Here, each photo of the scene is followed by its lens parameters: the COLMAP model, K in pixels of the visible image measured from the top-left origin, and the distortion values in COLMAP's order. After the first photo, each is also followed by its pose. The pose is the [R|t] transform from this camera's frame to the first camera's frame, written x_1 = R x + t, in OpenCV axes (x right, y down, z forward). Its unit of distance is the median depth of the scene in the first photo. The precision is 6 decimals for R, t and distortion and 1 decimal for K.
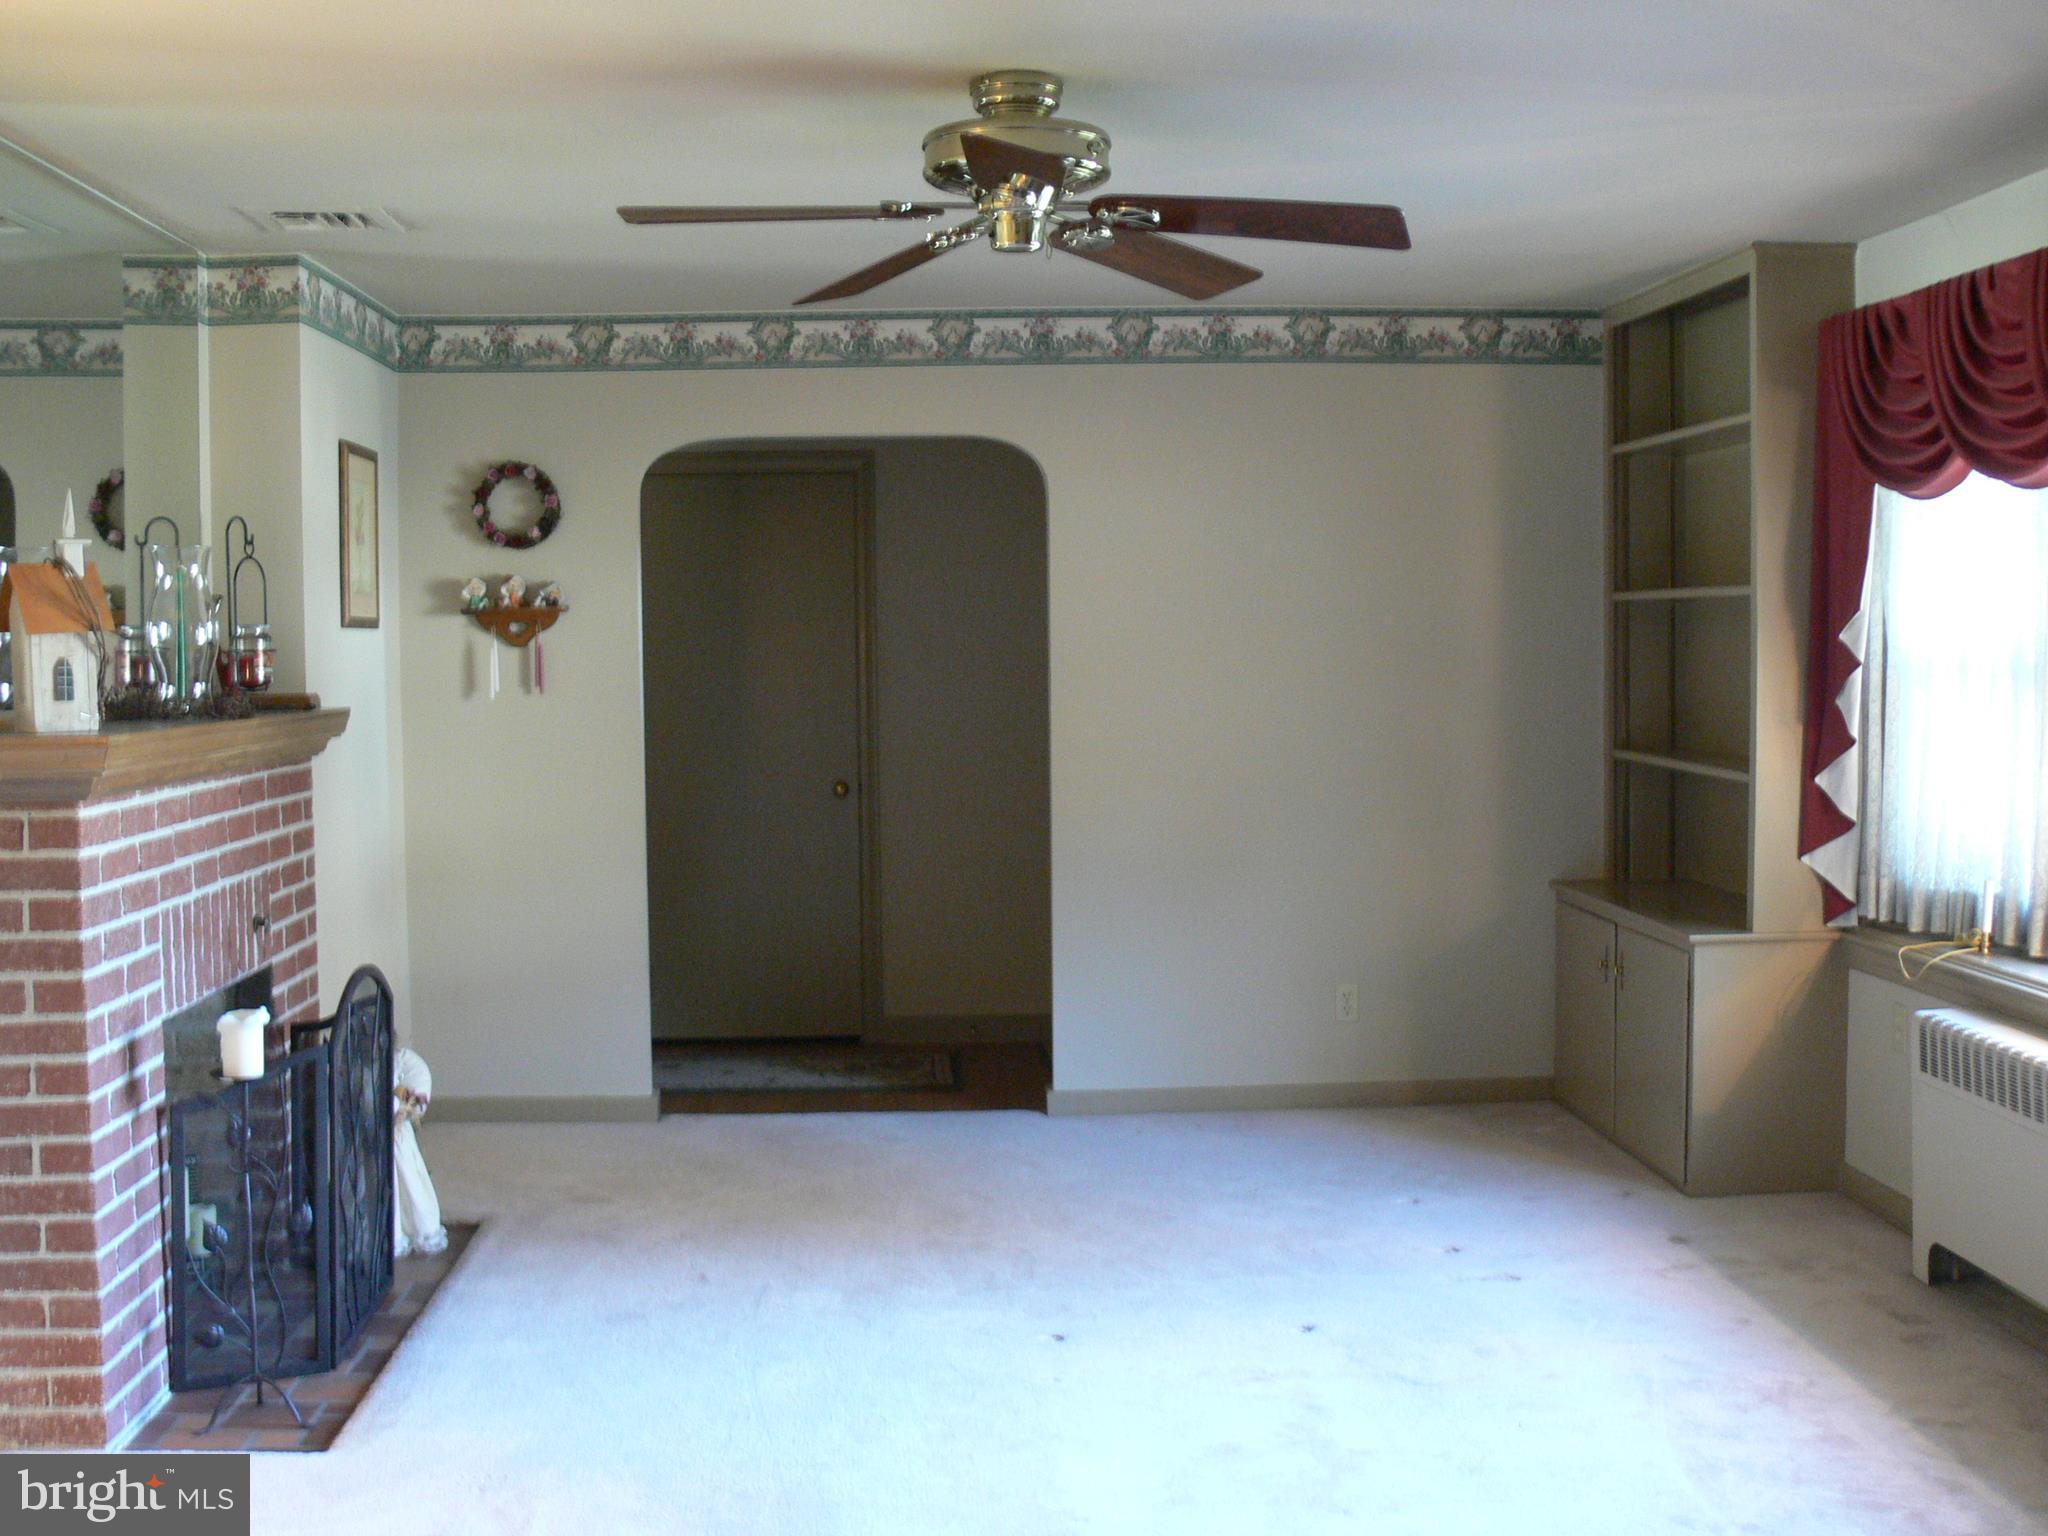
lens RADIAL K [[2403.5, 0, 1024.0], [0, 2403.5, 768.0], [0, 0, 1]] dist [-0.155663, 0.188702]
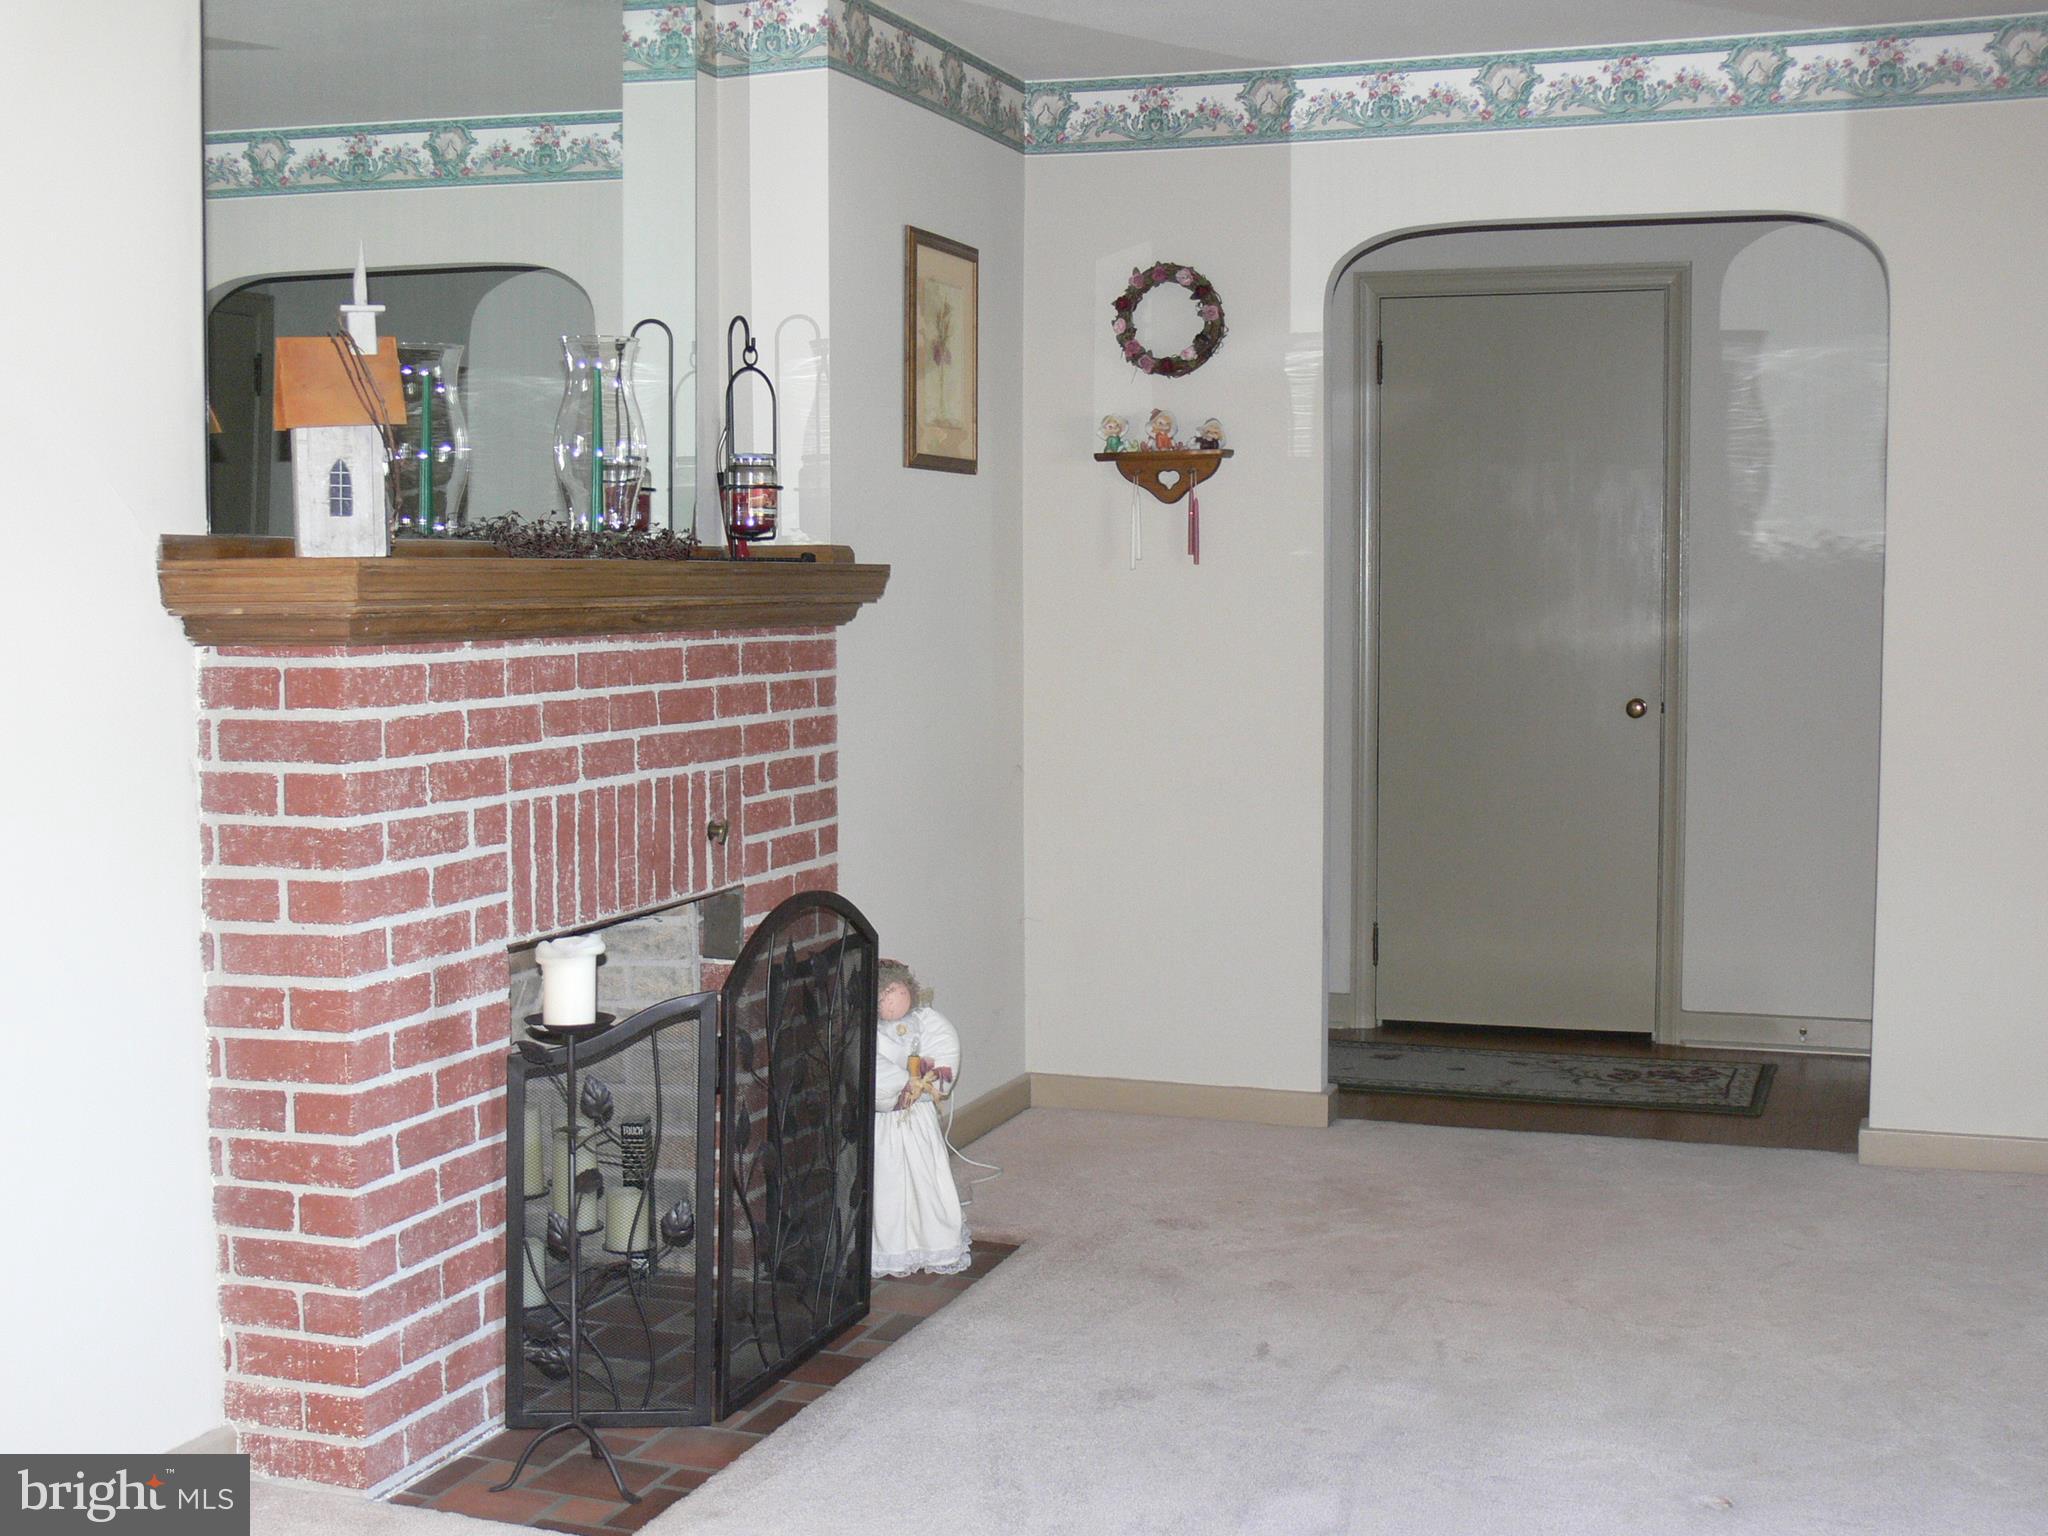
lens RADIAL K [[2623.6, 0, 1020.8], [0, 2623.6, 799.6], [0, 0, 1]] dist [-0.174531, 0.419357]
pose [[0.918305, 0.040259, -0.393820, 0.103635], [-0.028813, 0.998974, 0.034935, 0.021994], [0.394823, -0.020734, 0.918523, 0.249368]]
